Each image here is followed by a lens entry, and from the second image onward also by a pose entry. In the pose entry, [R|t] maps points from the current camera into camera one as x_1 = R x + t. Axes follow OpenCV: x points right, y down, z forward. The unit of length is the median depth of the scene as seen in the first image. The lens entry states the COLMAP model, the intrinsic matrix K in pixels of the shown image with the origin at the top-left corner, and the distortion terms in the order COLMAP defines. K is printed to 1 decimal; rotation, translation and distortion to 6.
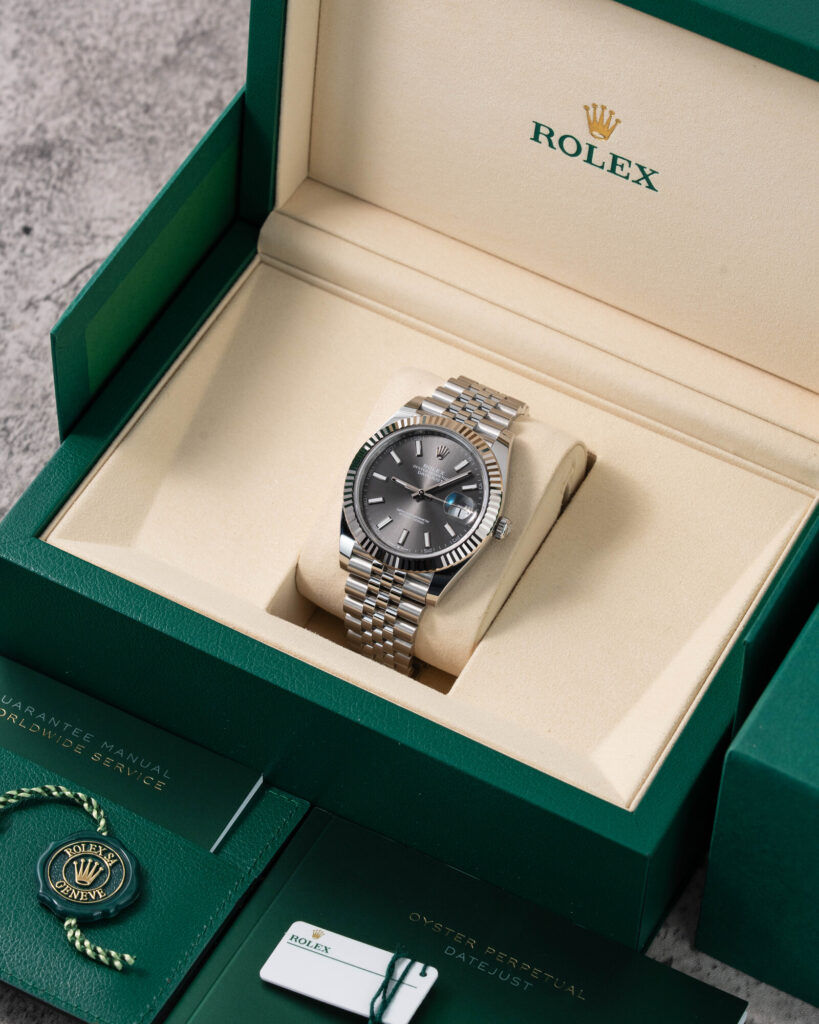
lens RADIAL K [[4522.3, 0, 408.2], [0, 4522.3, 513.6], [0, 0, 1]] dist [0.073703, 0.000000]
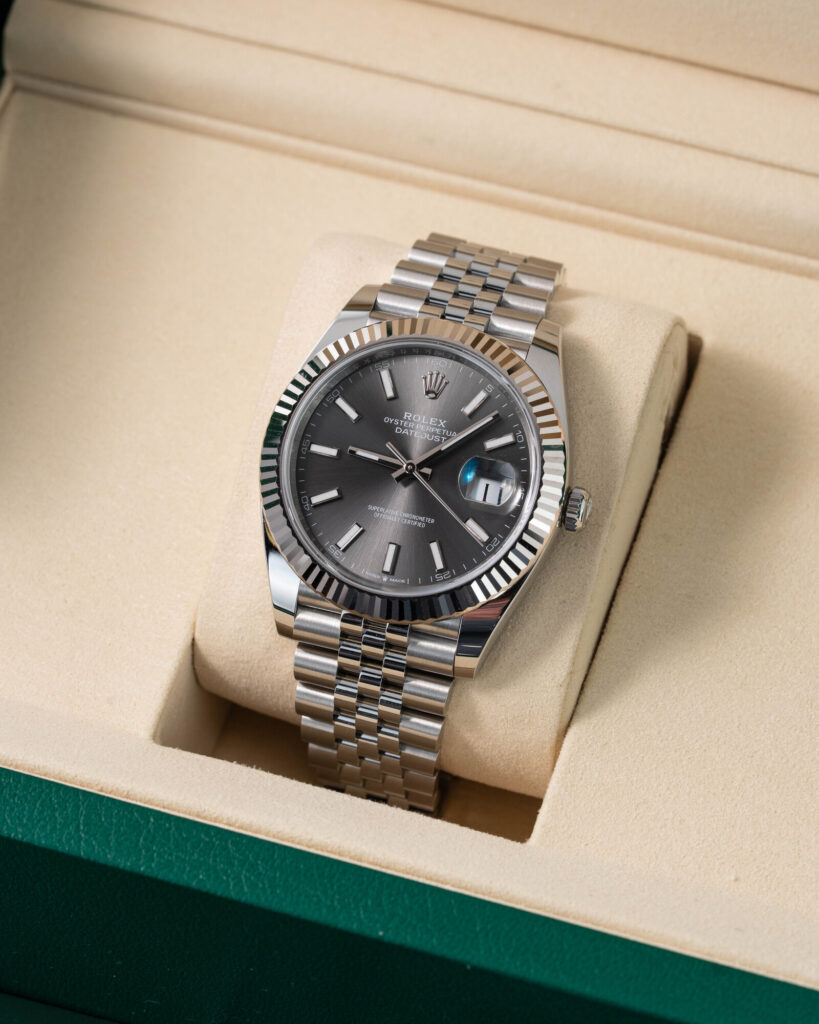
lens RADIAL K [[4522.3, 0, 410.3], [0, 4522.3, 504.5], [0, 0, 1]] dist [0.073703, 0.000000]
pose [[0.982677, -0.173605, 0.064863, -0.031386], [0.171136, 0.984356, 0.041892, -0.022200], [-0.071121, -0.030065, 0.997014, 0.477353]]
